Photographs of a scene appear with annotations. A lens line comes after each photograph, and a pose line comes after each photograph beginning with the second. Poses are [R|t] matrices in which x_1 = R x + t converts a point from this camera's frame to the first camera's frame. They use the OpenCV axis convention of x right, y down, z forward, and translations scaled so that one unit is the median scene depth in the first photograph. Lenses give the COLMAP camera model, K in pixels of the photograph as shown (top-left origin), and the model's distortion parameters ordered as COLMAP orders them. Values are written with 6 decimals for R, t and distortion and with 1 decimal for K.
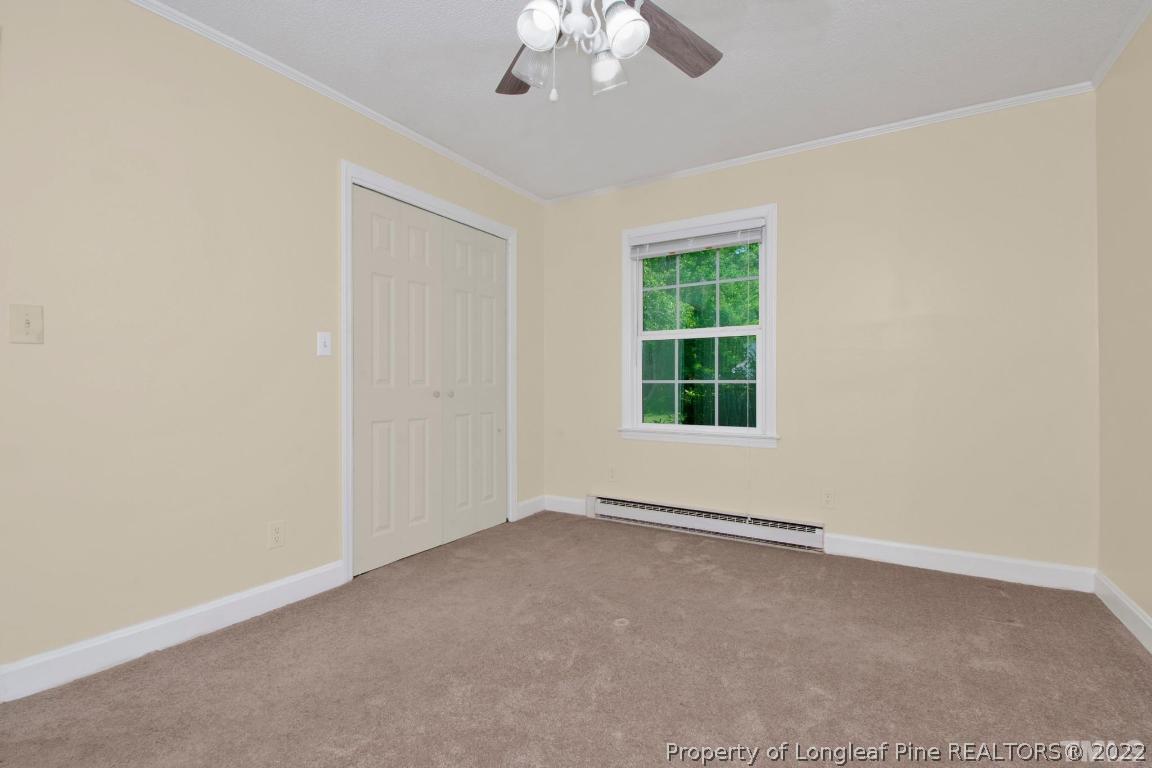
lens RADIAL K [[508.7, 0, 574.4], [0, 508.7, 379.4], [0, 0, 1]] dist [0.020650, -0.018809]
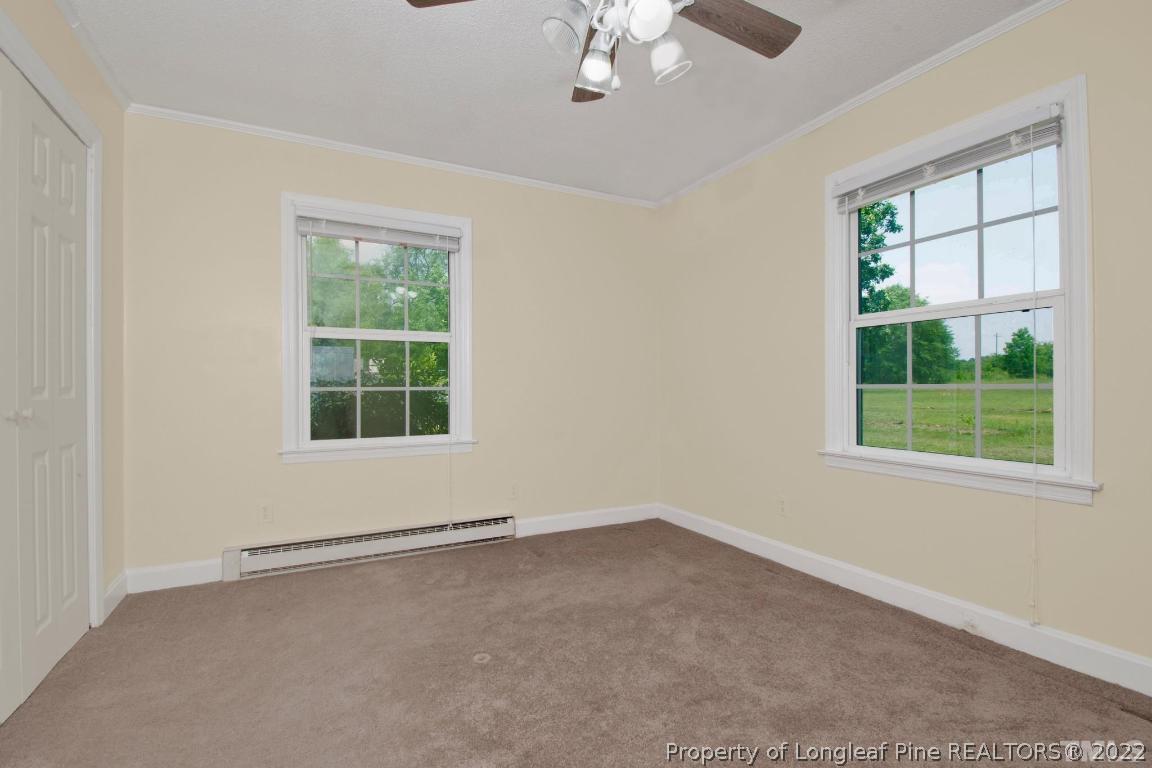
lens RADIAL K [[525.9, 0, 564.8], [0, 525.9, 384.1], [0, 0, 1]] dist [0.021662, -0.021697]
pose [[0.529647, 0.005680, 0.848199, -0.411322], [-0.000108, 0.999978, -0.006629, 0.002573], [-0.848218, 0.003420, 0.529636, 0.255475]]
